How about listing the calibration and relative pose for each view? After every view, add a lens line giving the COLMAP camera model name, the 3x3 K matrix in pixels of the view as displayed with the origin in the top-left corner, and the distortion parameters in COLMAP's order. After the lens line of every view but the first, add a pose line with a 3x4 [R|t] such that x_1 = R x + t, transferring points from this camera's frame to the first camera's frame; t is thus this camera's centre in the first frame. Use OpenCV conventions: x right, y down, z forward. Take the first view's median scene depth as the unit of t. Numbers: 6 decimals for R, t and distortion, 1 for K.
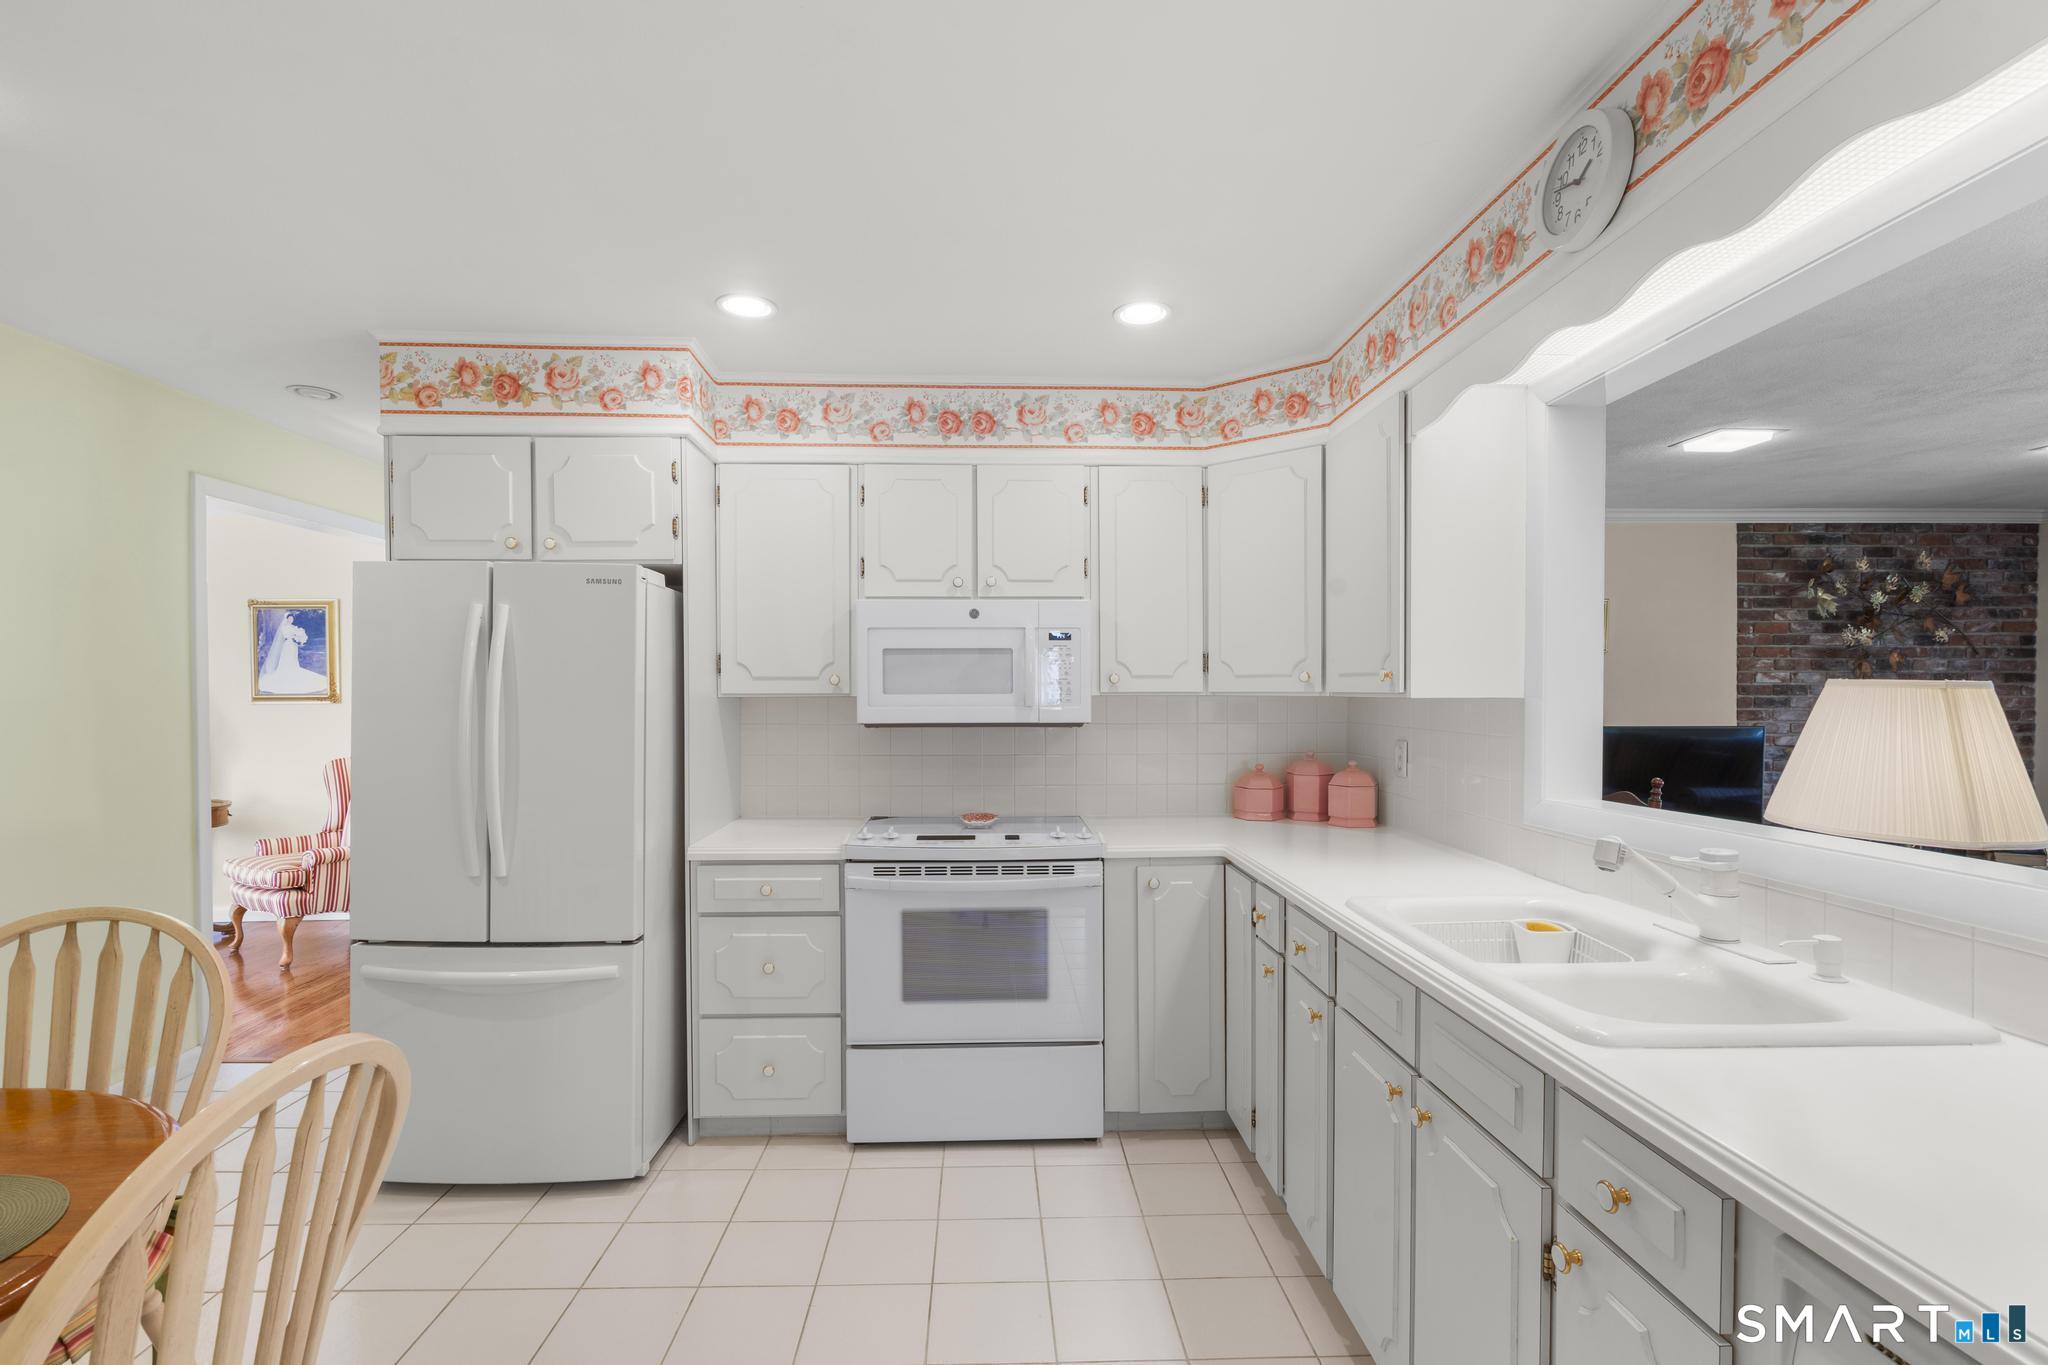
lens RADIAL K [[944.1, 0, 1017.8], [0, 944.1, 703.2], [0, 0, 1]] dist [-0.011207, 0.006365]
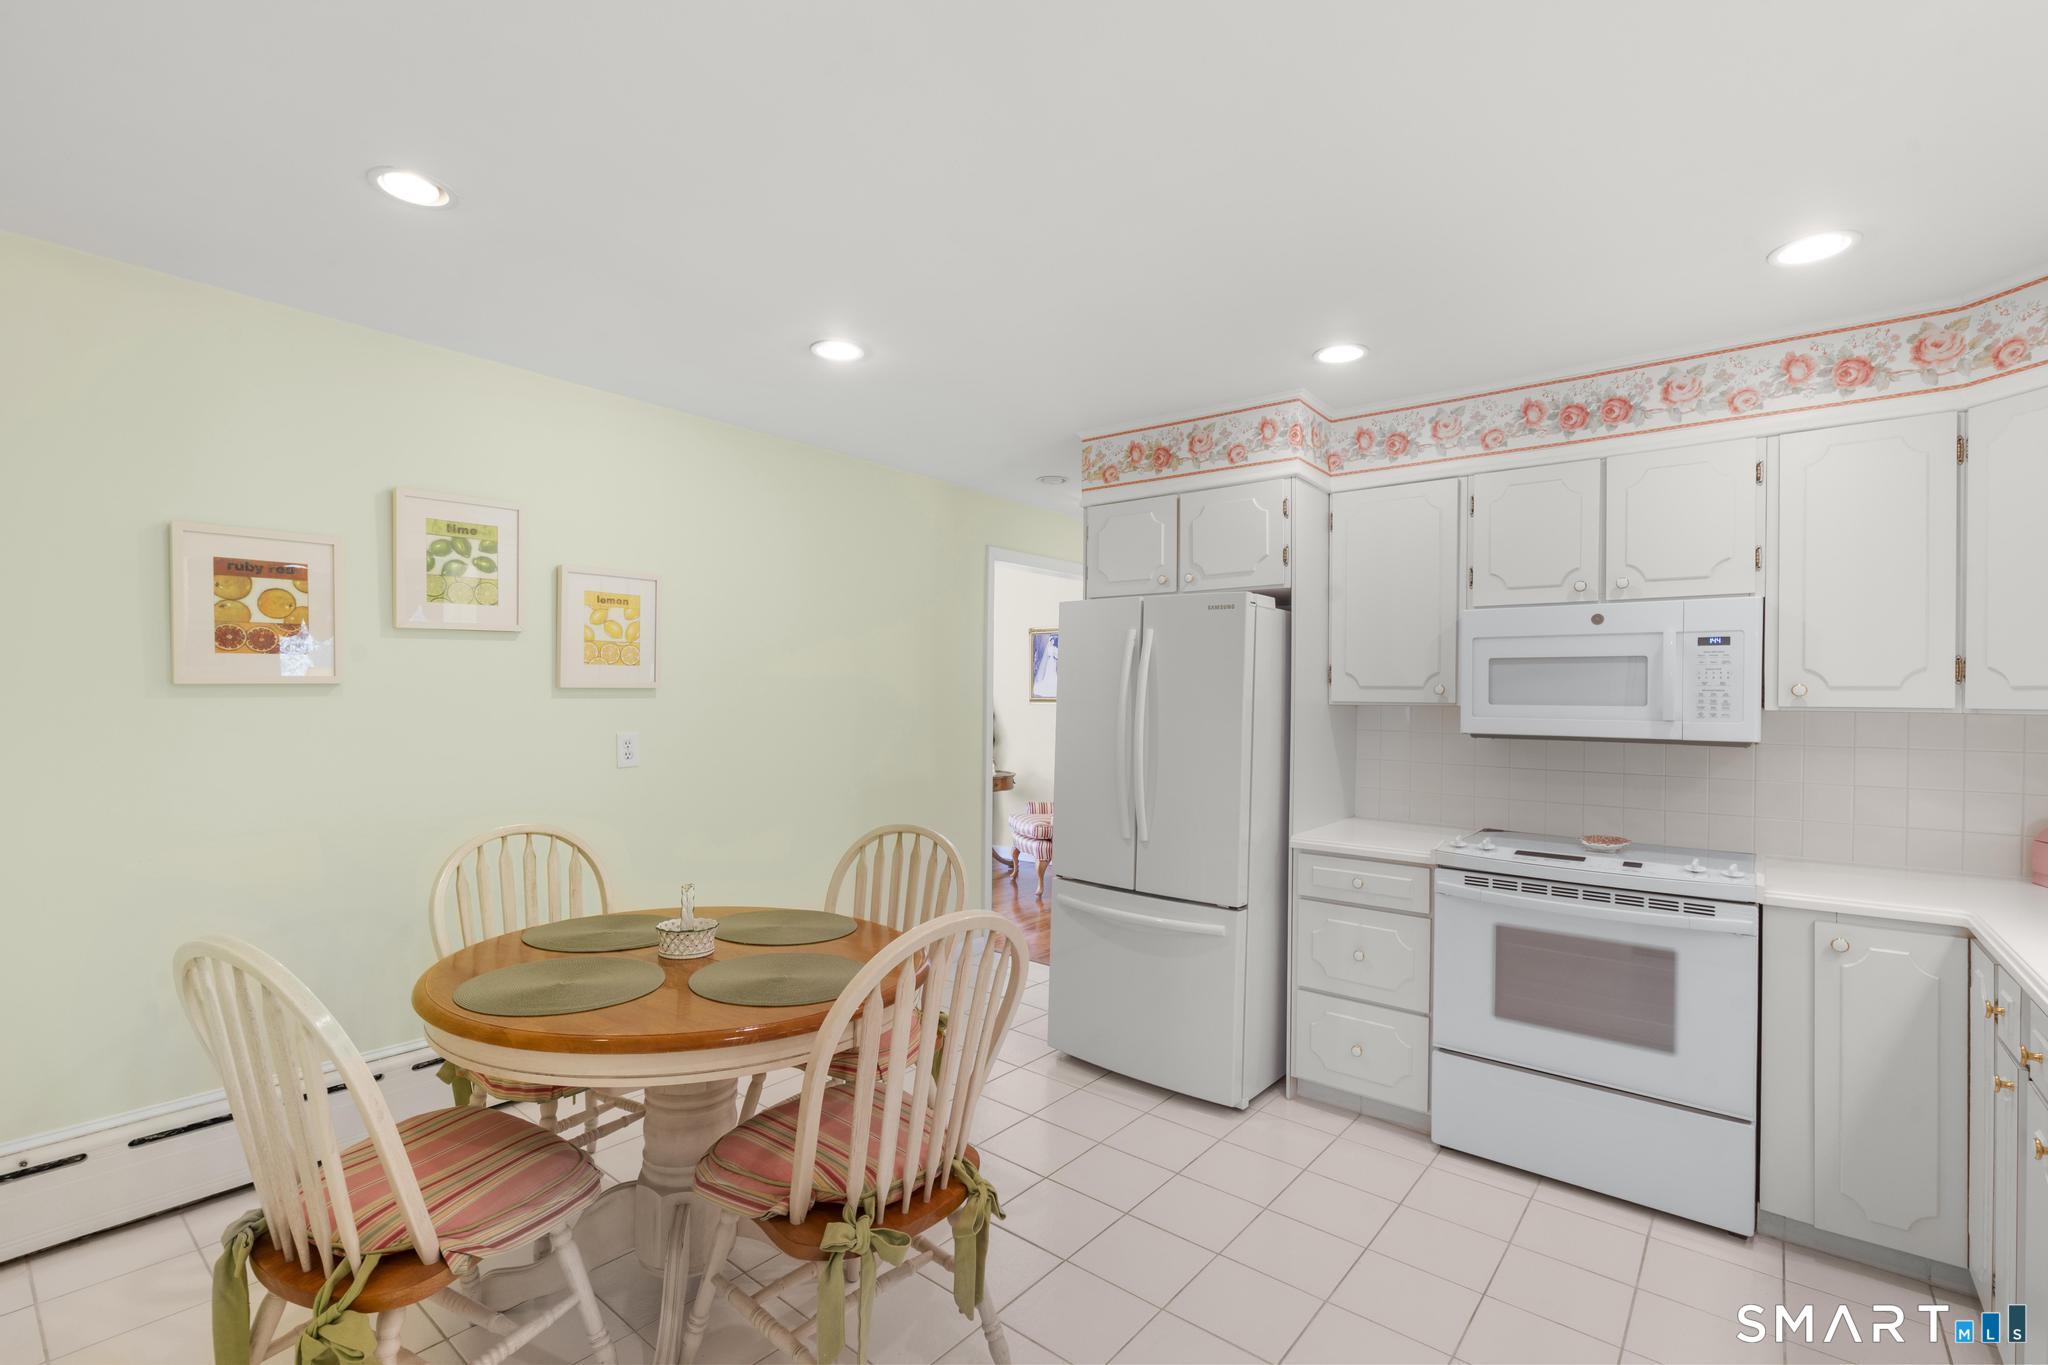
lens RADIAL K [[919.8, 0, 1016.8], [0, 919.8, 696.0], [0, 0, 1]] dist [-0.007907, 0.005878]
pose [[0.749506, 0.010891, -0.661908, 0.127508], [-0.021292, 0.999744, -0.007660, -0.000183], [0.661655, 0.019835, 0.749546, -0.051295]]
